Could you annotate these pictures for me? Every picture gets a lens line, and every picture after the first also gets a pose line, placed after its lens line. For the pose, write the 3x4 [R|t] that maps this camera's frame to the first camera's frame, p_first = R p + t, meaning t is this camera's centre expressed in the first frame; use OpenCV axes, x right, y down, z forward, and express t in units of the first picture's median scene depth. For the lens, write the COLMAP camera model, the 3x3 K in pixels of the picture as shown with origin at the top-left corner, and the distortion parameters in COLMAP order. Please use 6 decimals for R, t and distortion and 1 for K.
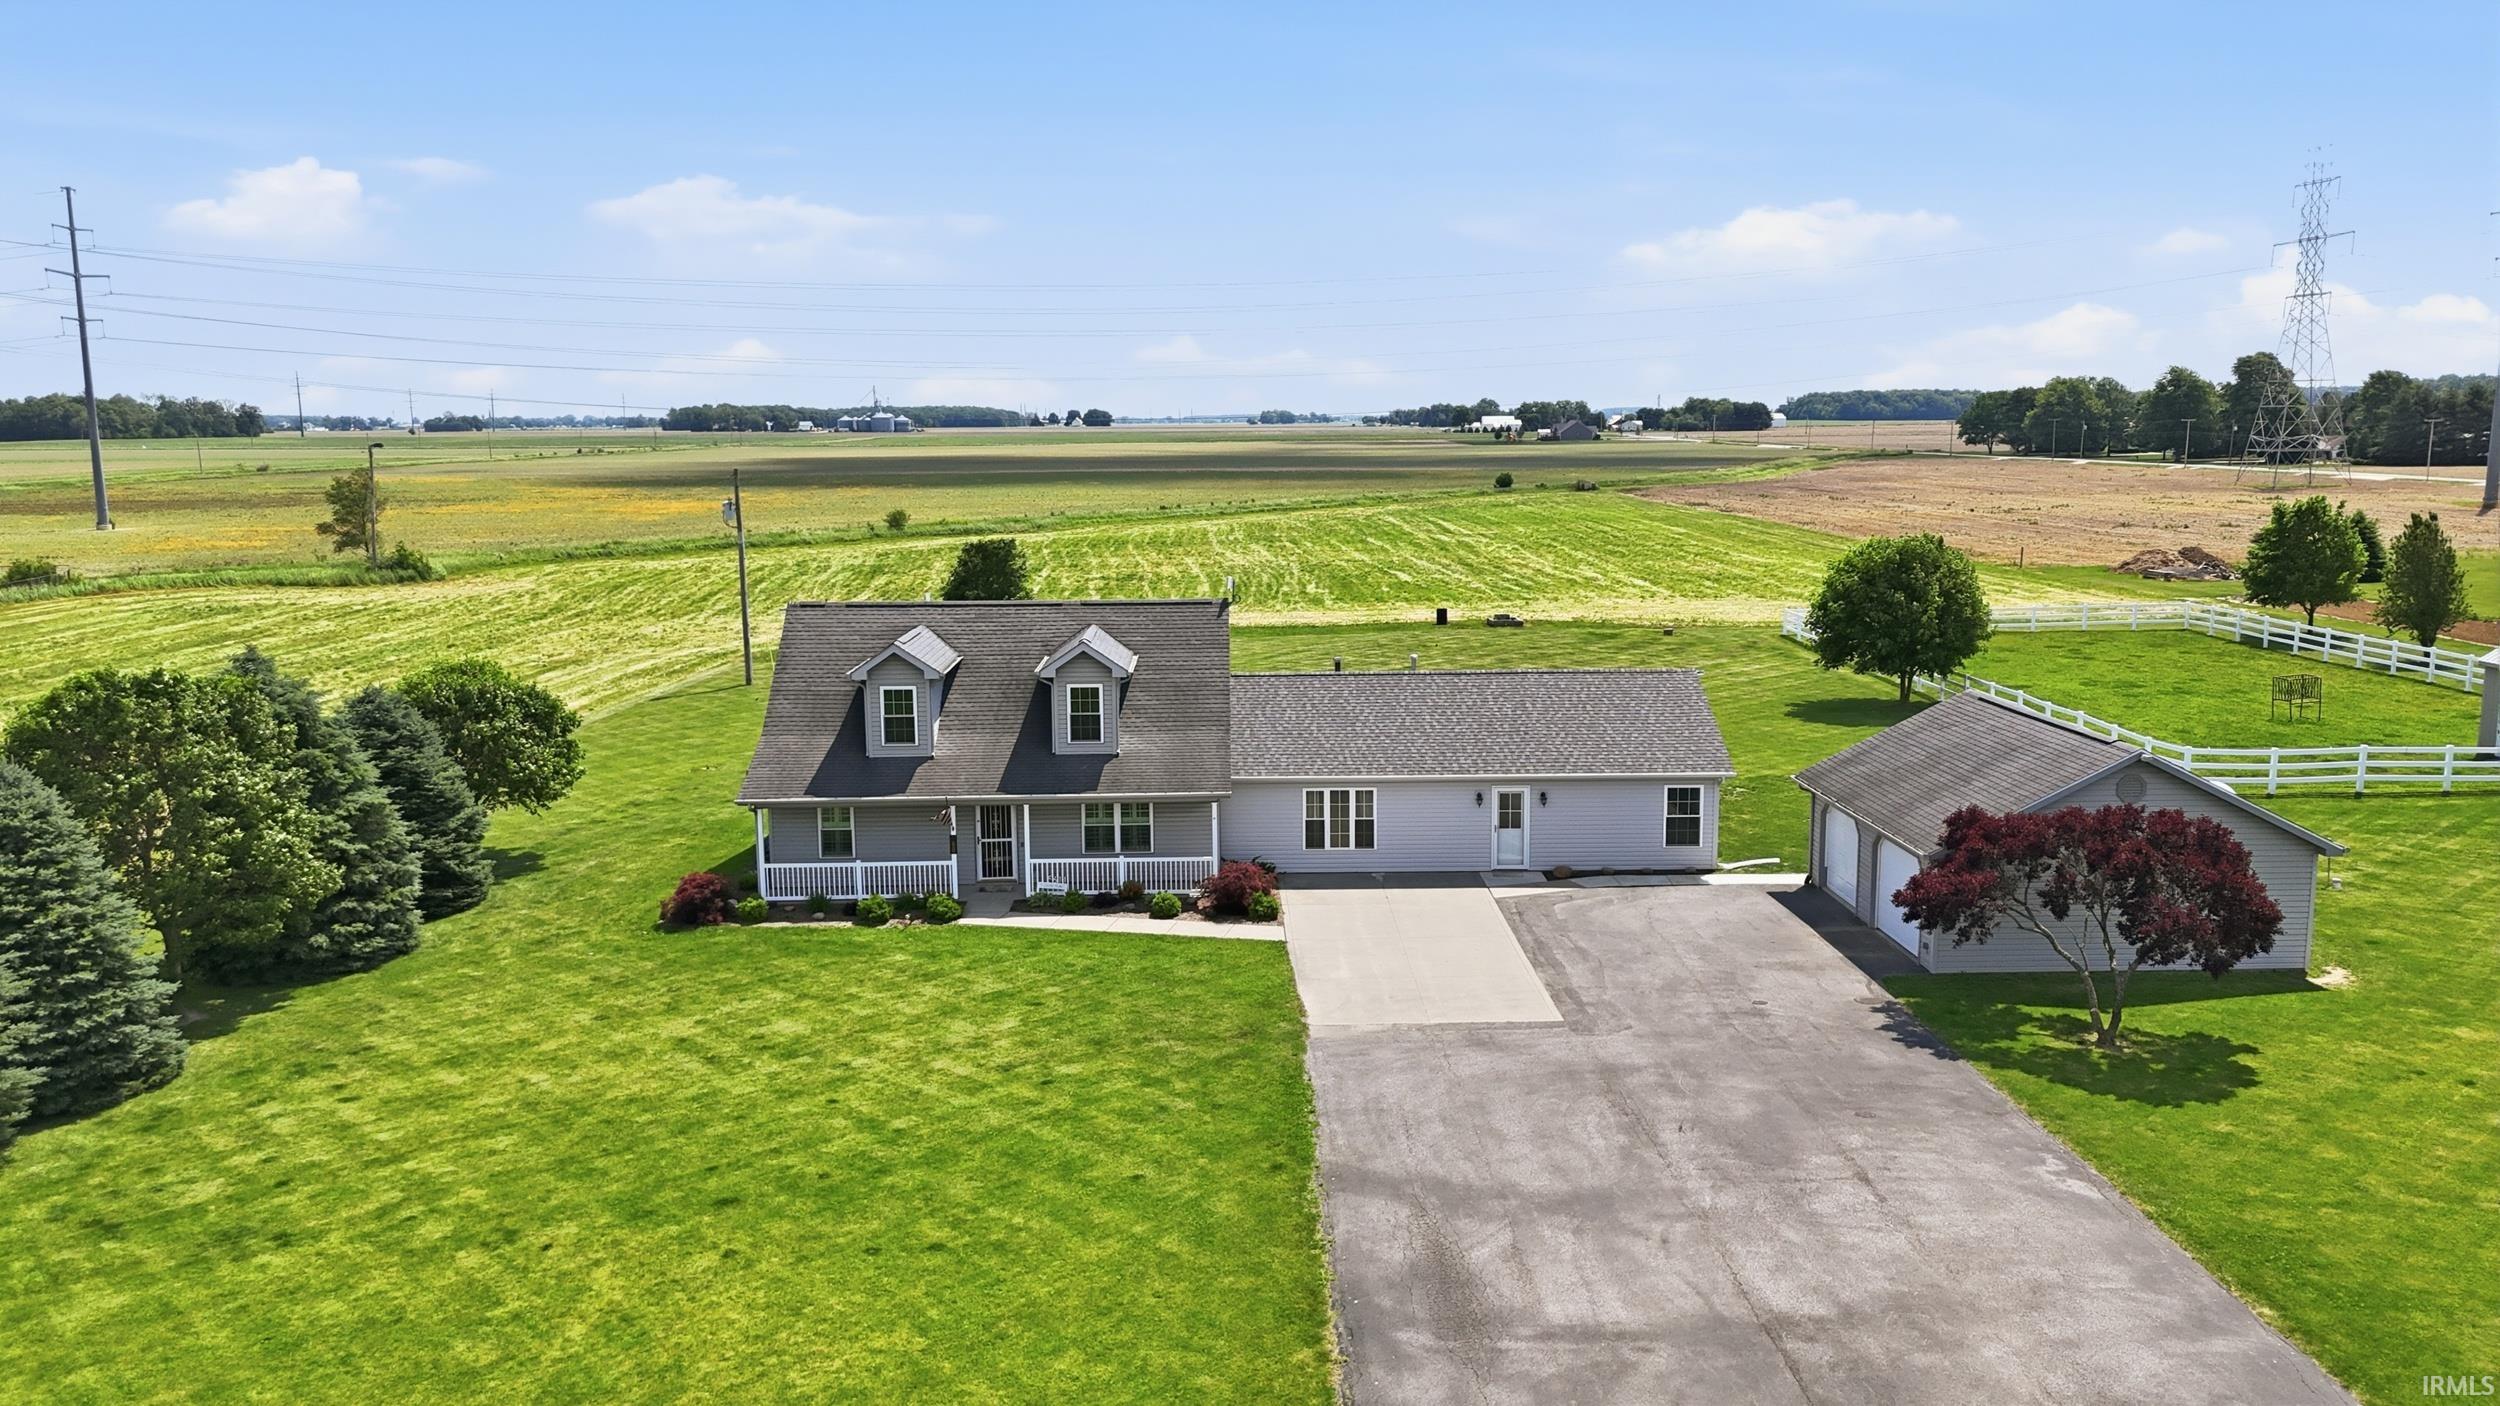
lens RADIAL K [[1793.4, 0, 1201.0], [0, 1793.4, 629.5], [0, 0, 1]] dist [0.065005, -0.000855]
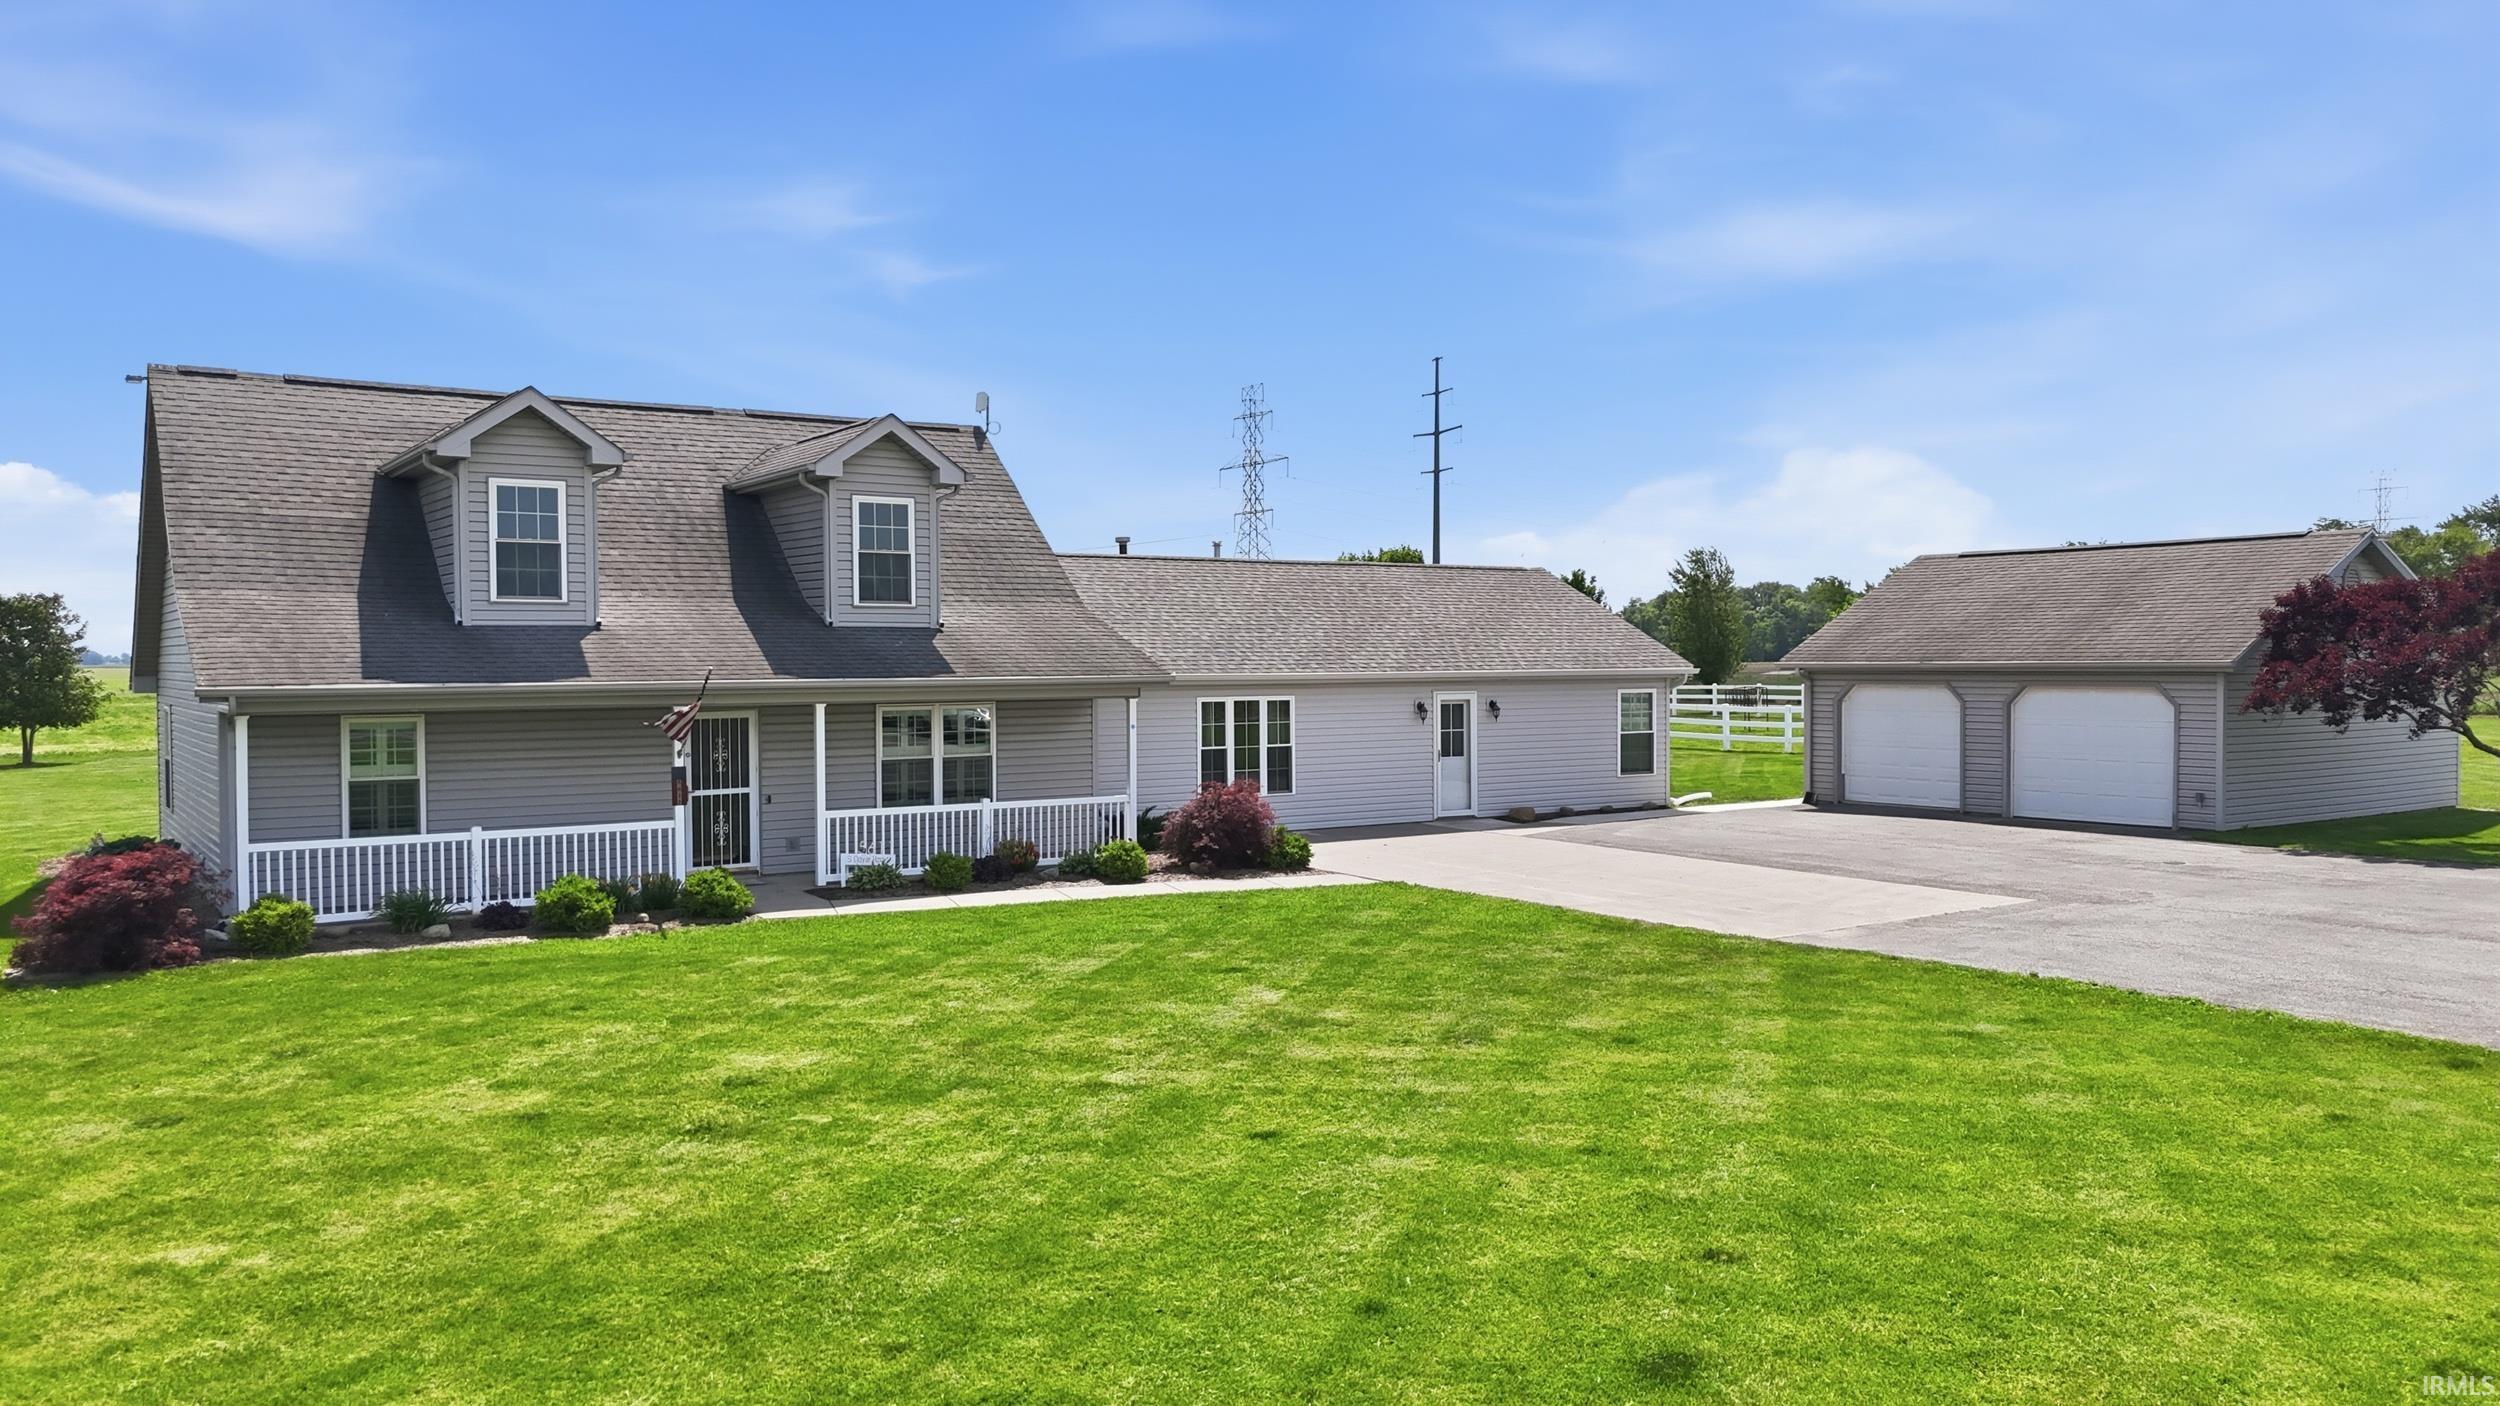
lens RADIAL K [[1840.1, 0, 1250.0], [0, 1840.1, 703.0], [0, 0, 1]] dist [0.070262, -0.075287]
pose [[0.829765, -0.008281, 0.558051, -0.282748], [0.058871, 0.995610, -0.072762, 0.138509], [-0.554999, 0.093229, 0.826610, 0.473397]]
